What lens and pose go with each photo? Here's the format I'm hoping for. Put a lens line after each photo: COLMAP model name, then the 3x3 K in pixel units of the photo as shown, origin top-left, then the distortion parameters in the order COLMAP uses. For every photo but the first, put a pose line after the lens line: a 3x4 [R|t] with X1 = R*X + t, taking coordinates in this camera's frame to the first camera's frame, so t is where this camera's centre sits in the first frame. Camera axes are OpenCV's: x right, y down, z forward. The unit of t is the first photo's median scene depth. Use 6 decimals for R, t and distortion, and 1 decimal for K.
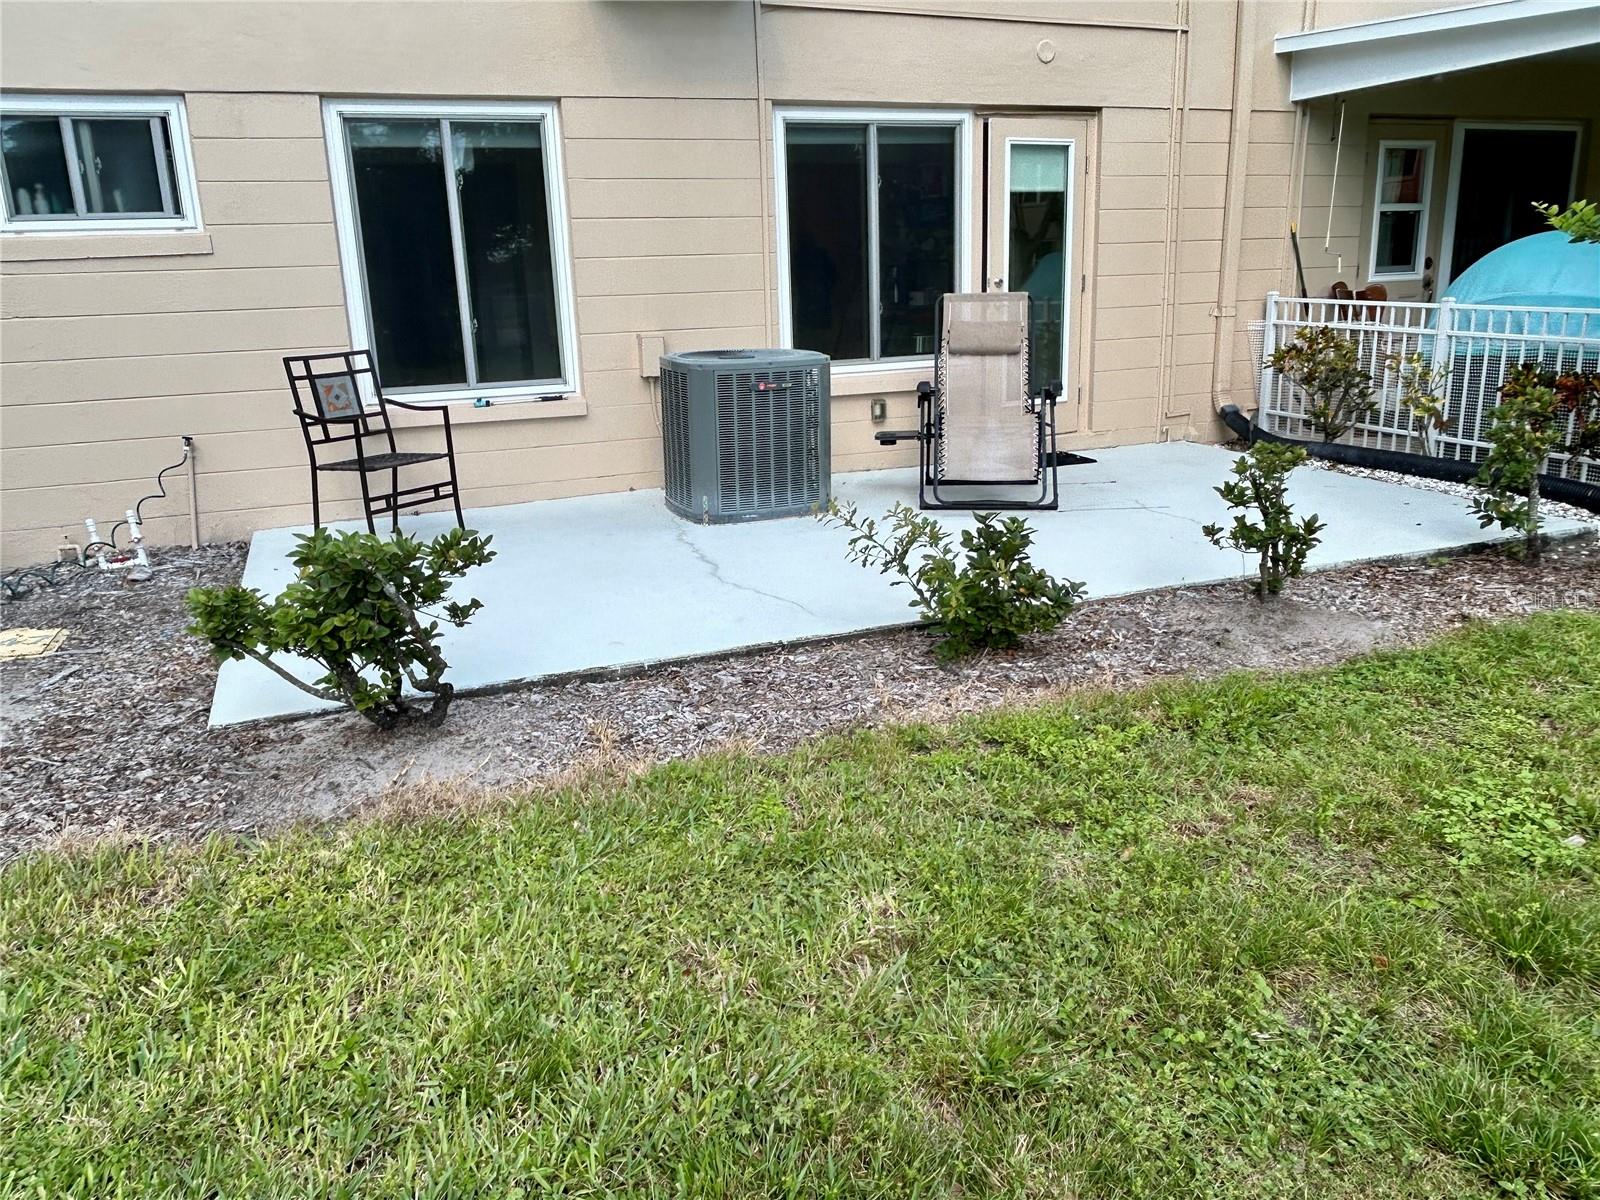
lens RADIAL K [[1196.5, 0, 795.8], [0, 1196.5, 593.5], [0, 0, 1]] dist [0.004013, -0.004546]
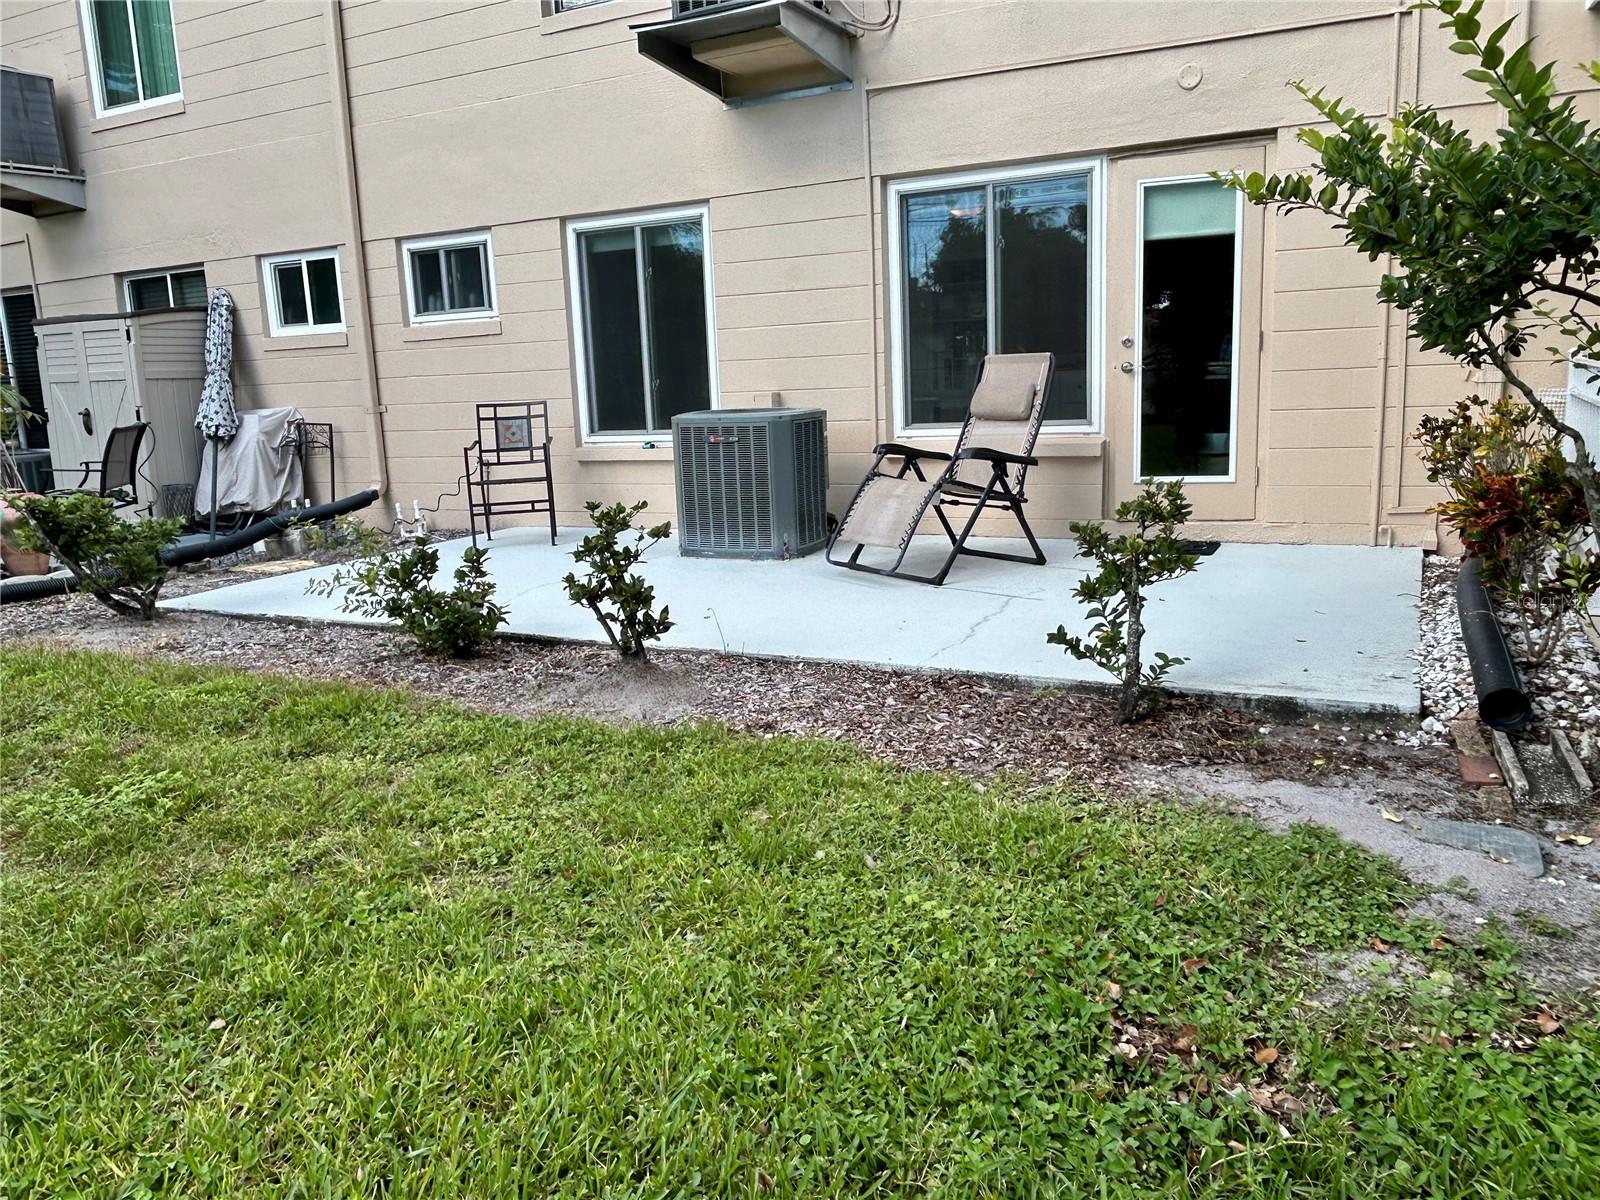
lens RADIAL K [[1196.5, 0, 796.4], [0, 1196.5, 604.1], [0, 0, 1]] dist [0.004013, -0.004546]
pose [[0.668647, 0.144912, -0.729323, 0.839907], [-0.168916, 0.984785, 0.040808, -0.075817], [0.724140, 0.095908, 0.682952, 0.282699]]
